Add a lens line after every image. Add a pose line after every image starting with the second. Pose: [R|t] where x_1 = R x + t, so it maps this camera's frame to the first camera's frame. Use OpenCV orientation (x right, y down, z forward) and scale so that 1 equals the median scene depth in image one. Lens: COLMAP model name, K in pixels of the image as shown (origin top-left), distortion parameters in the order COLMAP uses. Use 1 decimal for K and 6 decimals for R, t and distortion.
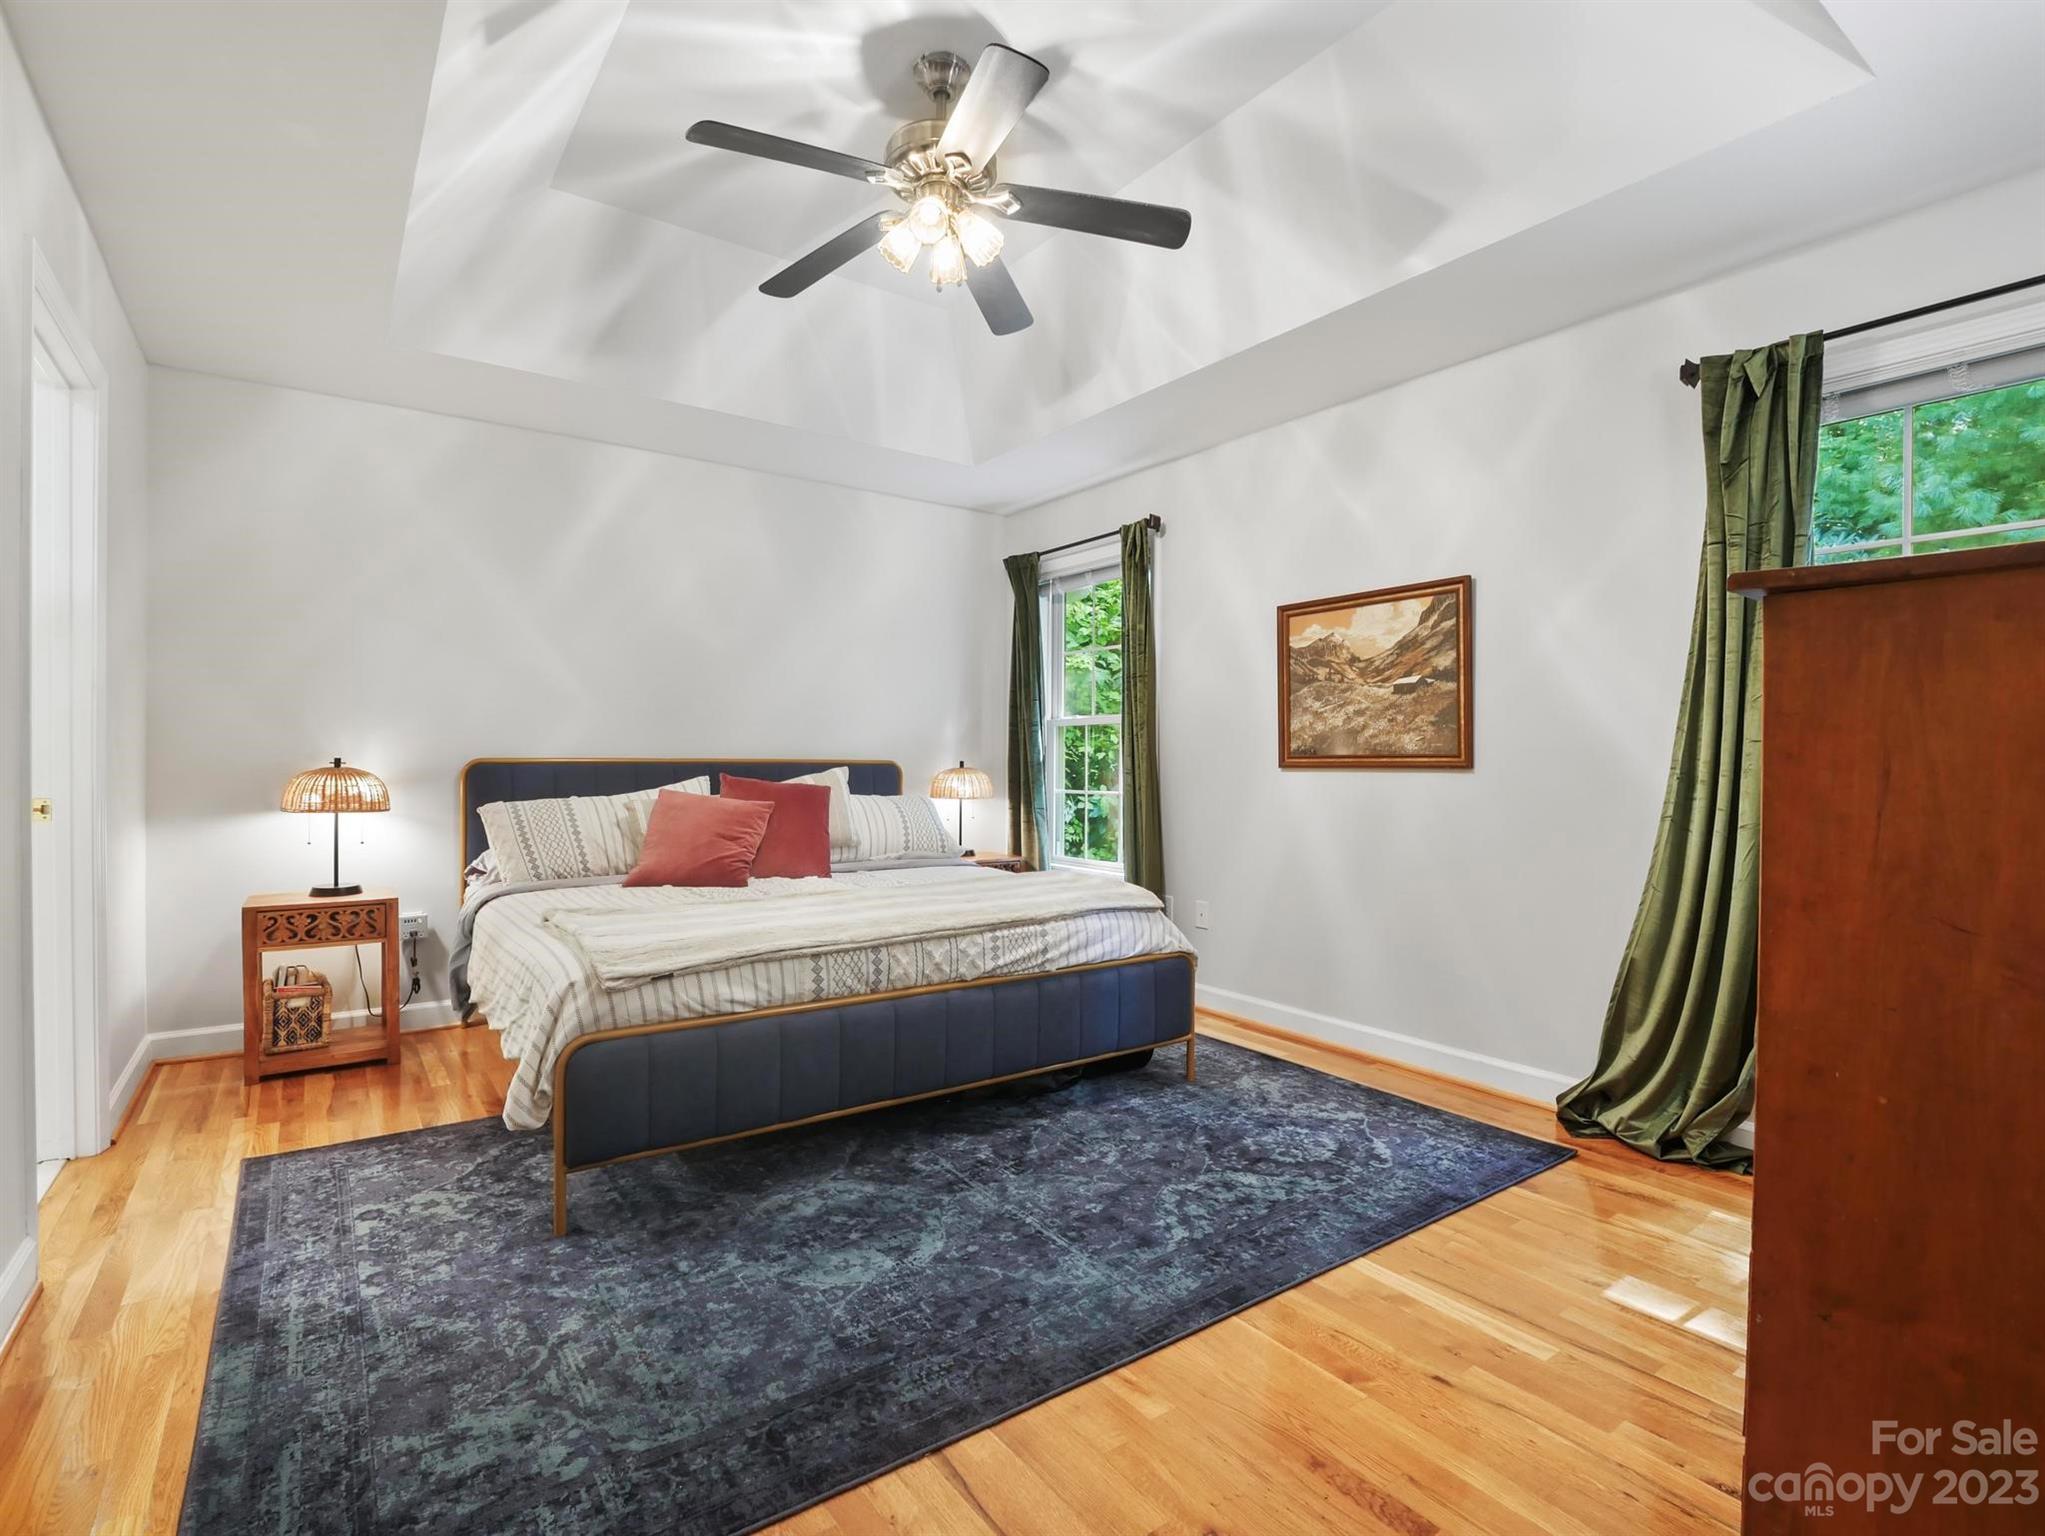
lens RADIAL K [[989.1, 0, 1001.0], [0, 989.1, 771.0], [0, 0, 1]] dist [-0.010083, -0.003531]
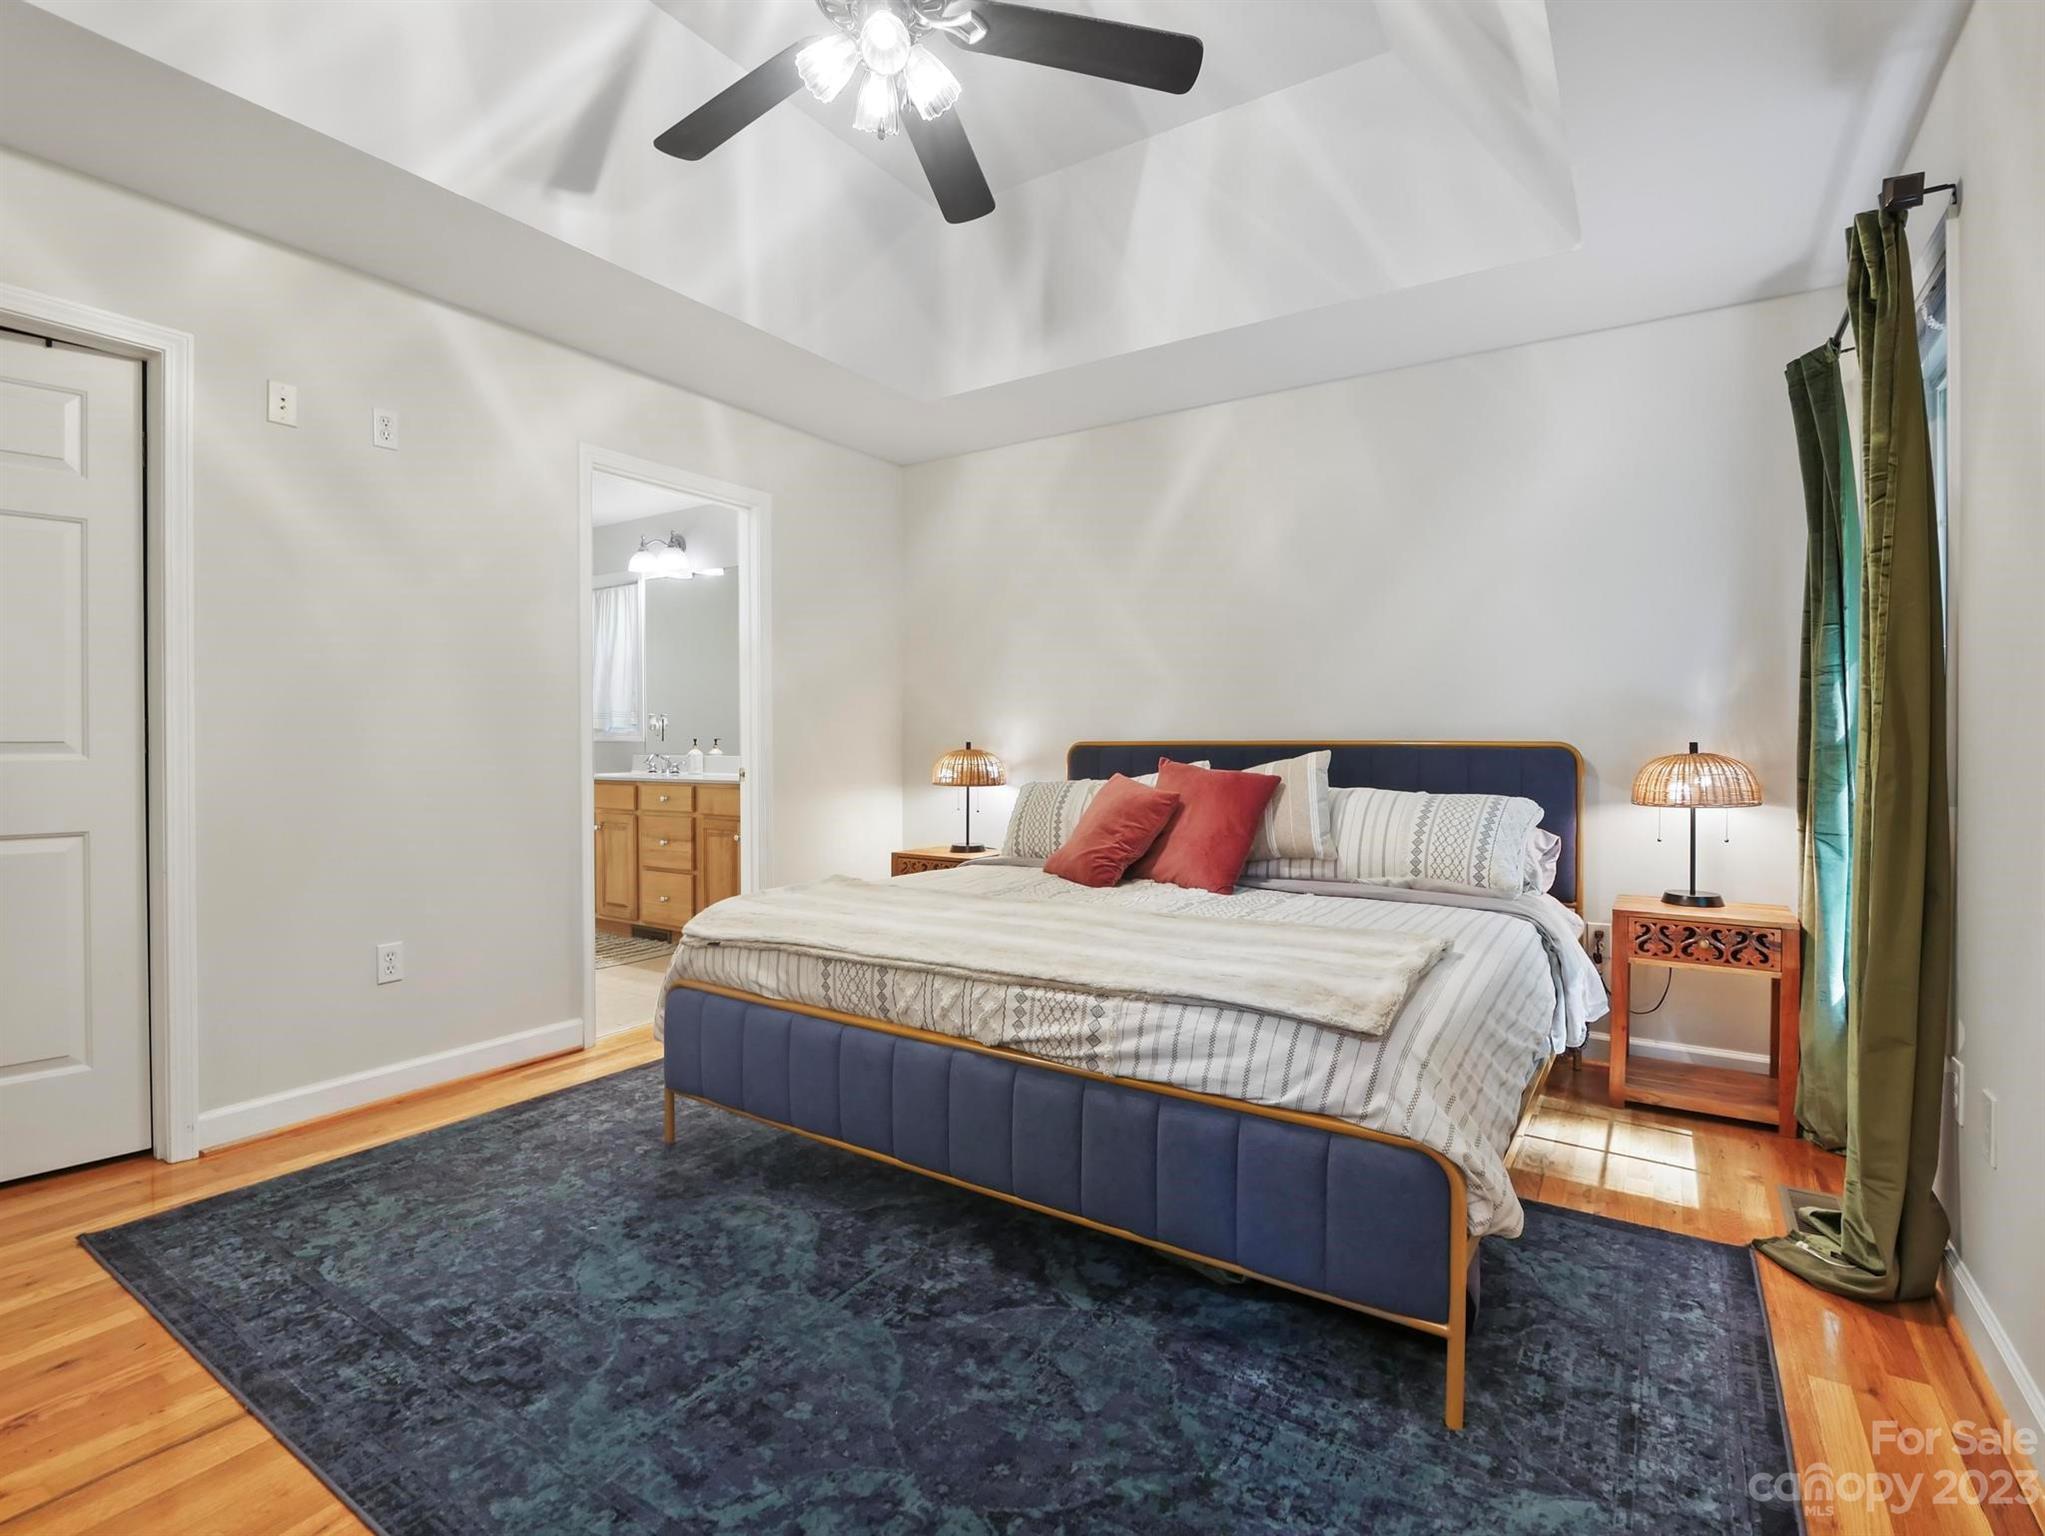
lens RADIAL K [[989.1, 0, 1007.7], [0, 989.1, 753.8], [0, 0, 1]] dist [-0.010083, -0.003531]
pose [[0.363967, 0.004924, -0.931399, 0.641939], [-0.007600, 0.999968, 0.002317, -0.002843], [0.931381, 0.006236, 0.363992, 0.747988]]
